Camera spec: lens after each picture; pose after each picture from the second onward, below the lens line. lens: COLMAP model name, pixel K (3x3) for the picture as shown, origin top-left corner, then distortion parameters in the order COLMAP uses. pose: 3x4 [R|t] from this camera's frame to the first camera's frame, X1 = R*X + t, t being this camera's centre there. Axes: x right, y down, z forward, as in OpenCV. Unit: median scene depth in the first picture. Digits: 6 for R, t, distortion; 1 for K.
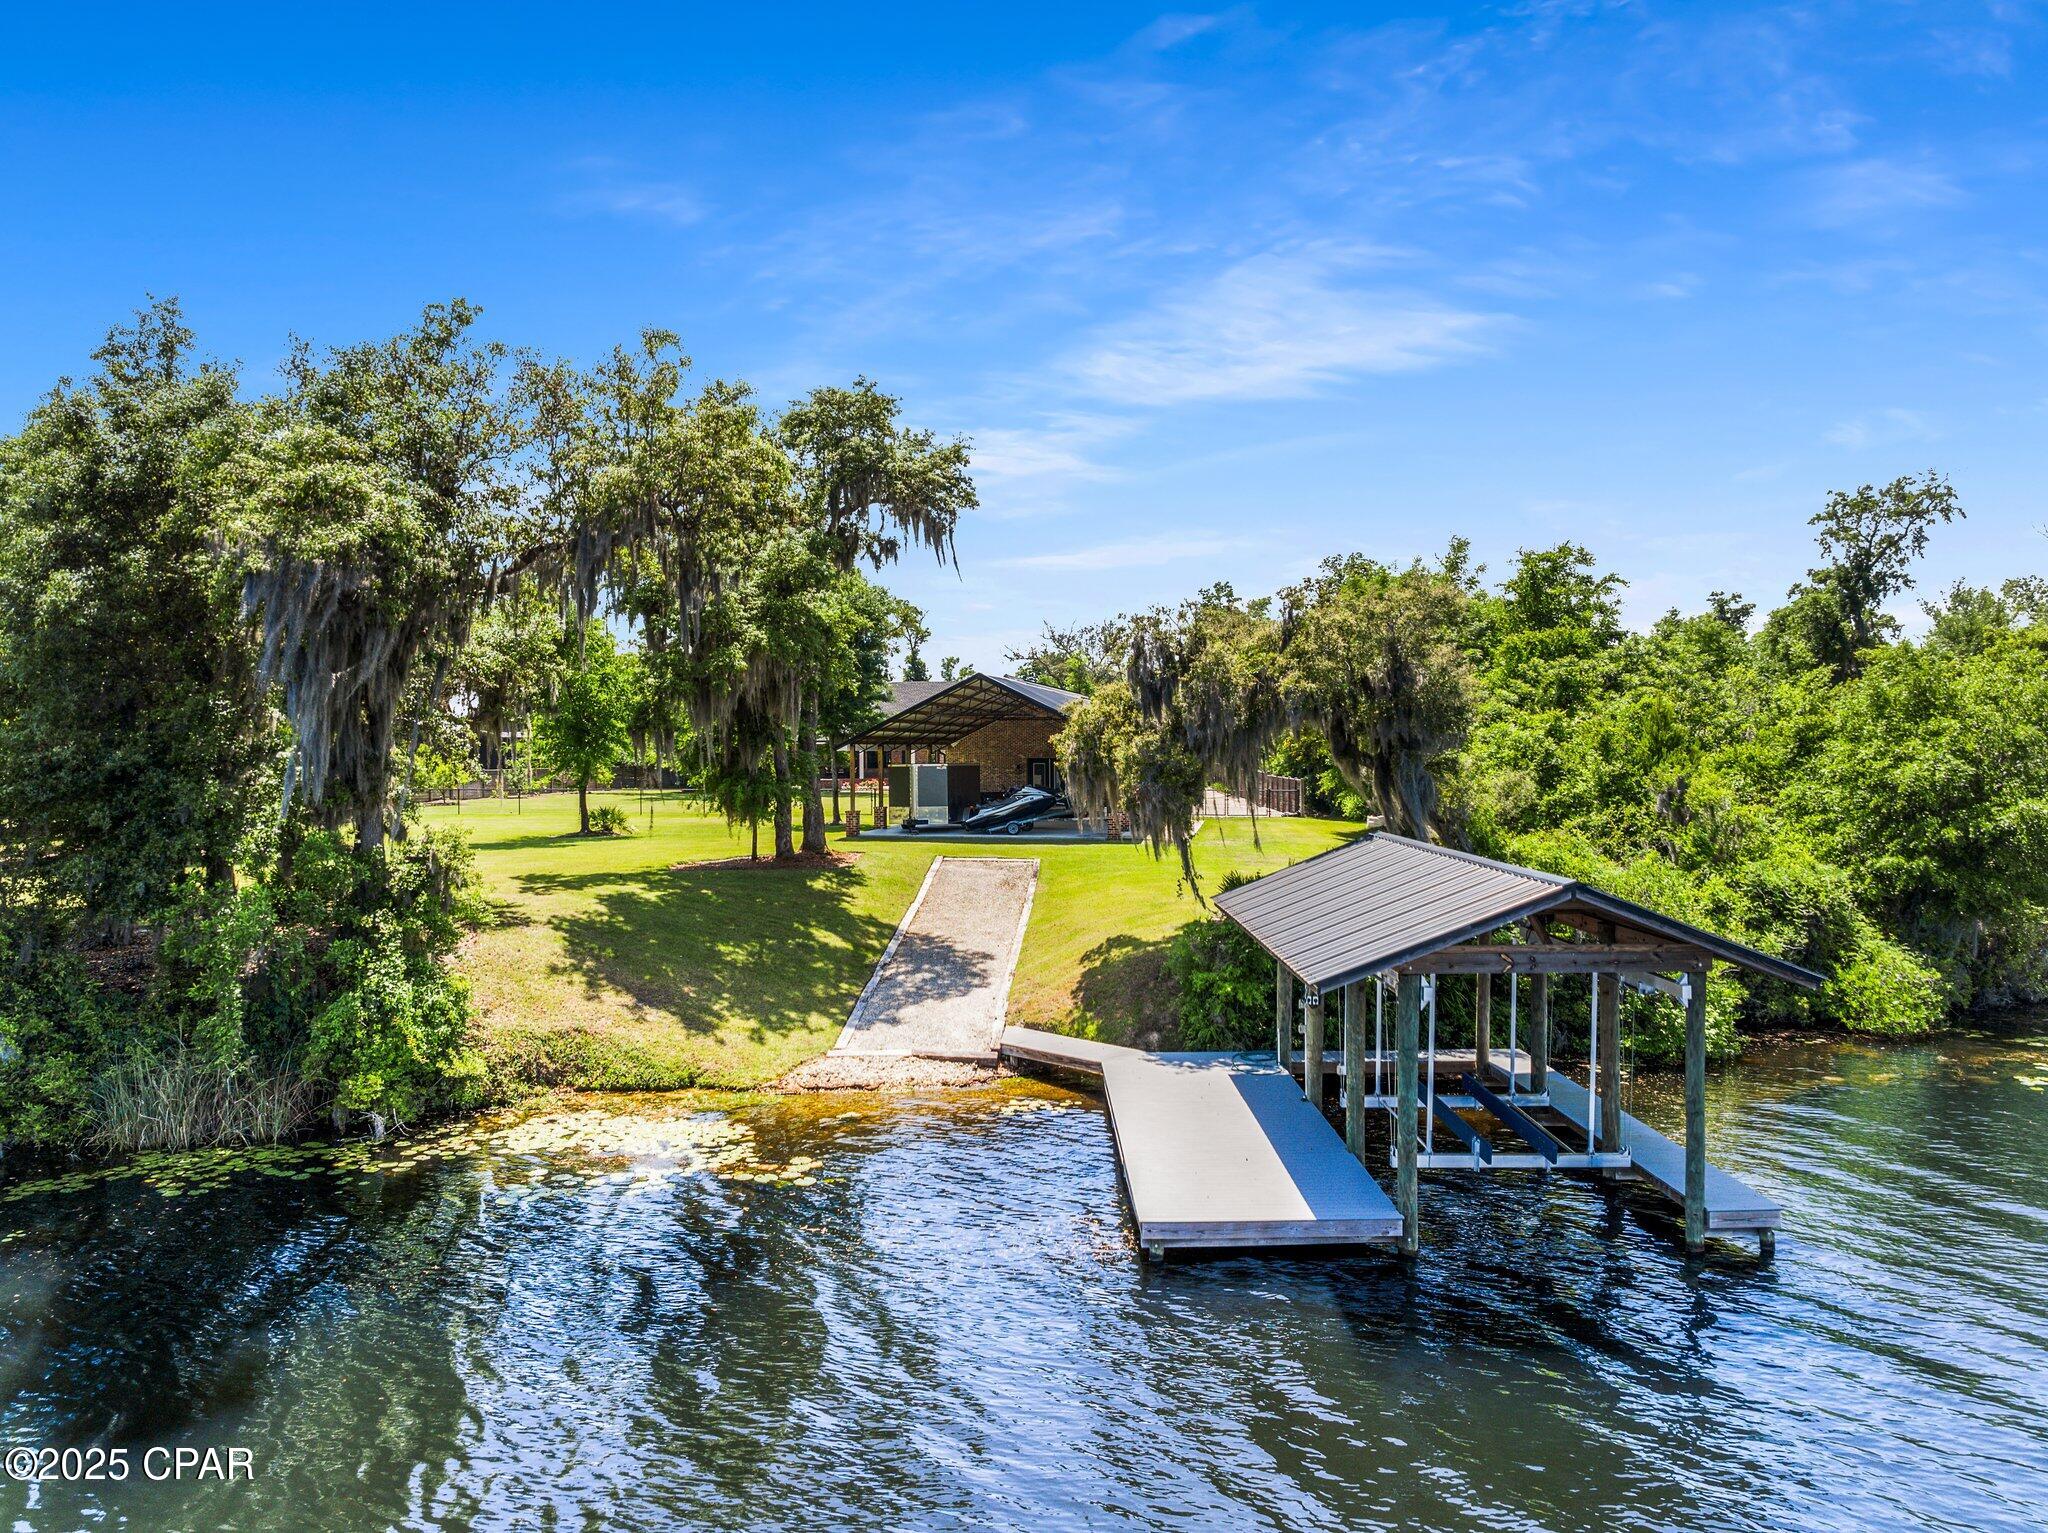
lens RADIAL K [[1459.2, 0, 1033.5], [0, 1459.2, 736.7], [0, 0, 1]] dist [-0.036324, 0.001149]
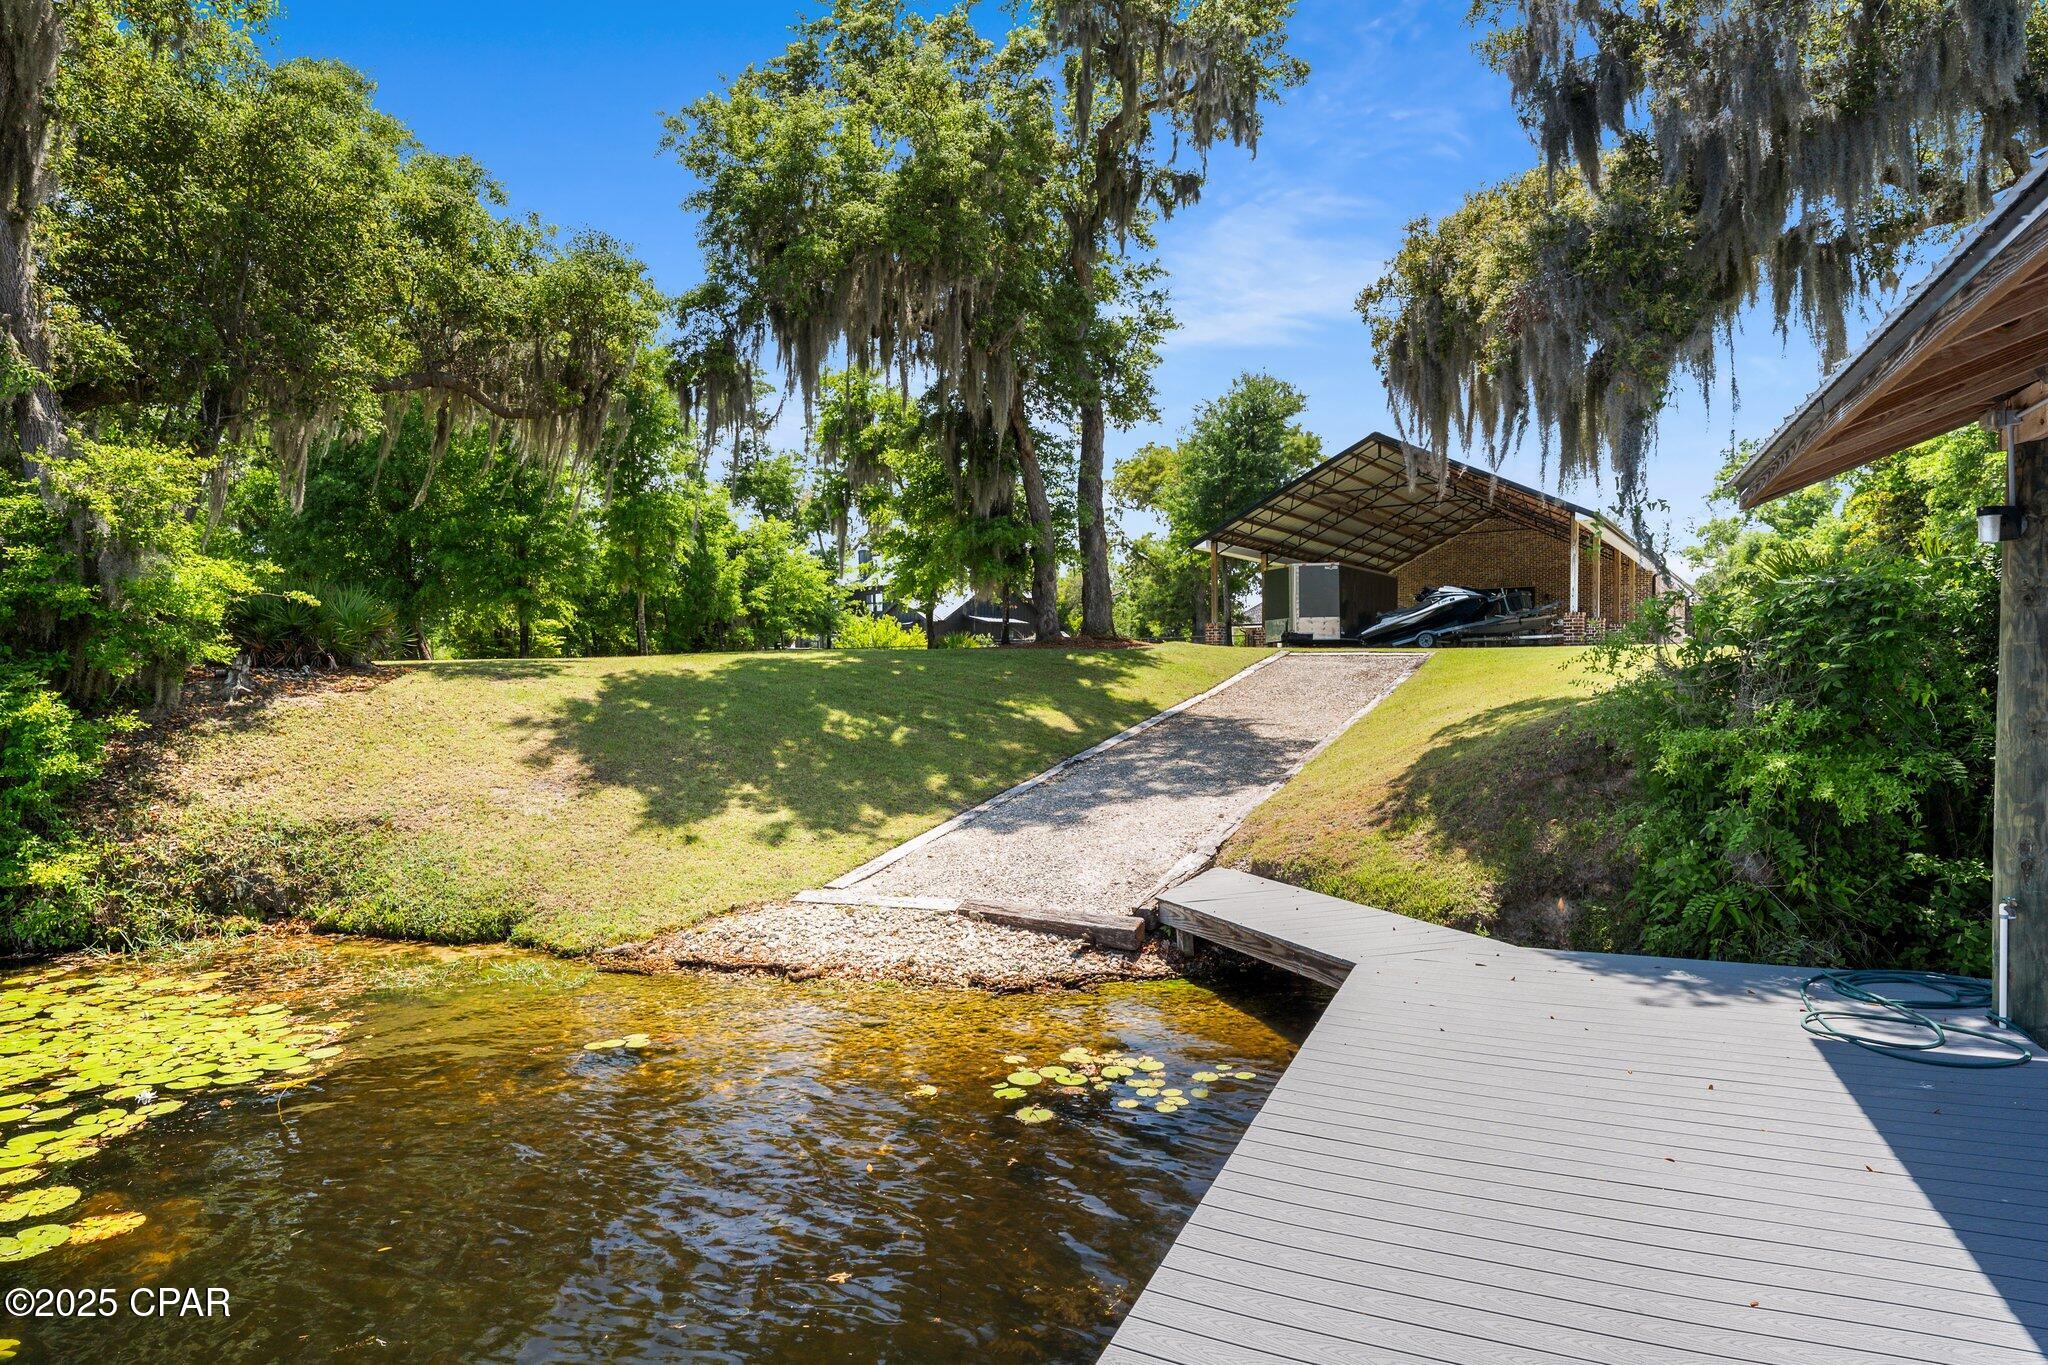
lens RADIAL K [[1212.4, 0, 1024.0], [0, 1212.4, 682.5], [0, 0, 1]] dist [0.000702, 0.000664]
pose [[0.916625, -0.005390, -0.399713, 0.082211], [0.009523, 0.999920, 0.008354, 0.140592], [0.399635, -0.011464, 0.916602, 0.643494]]
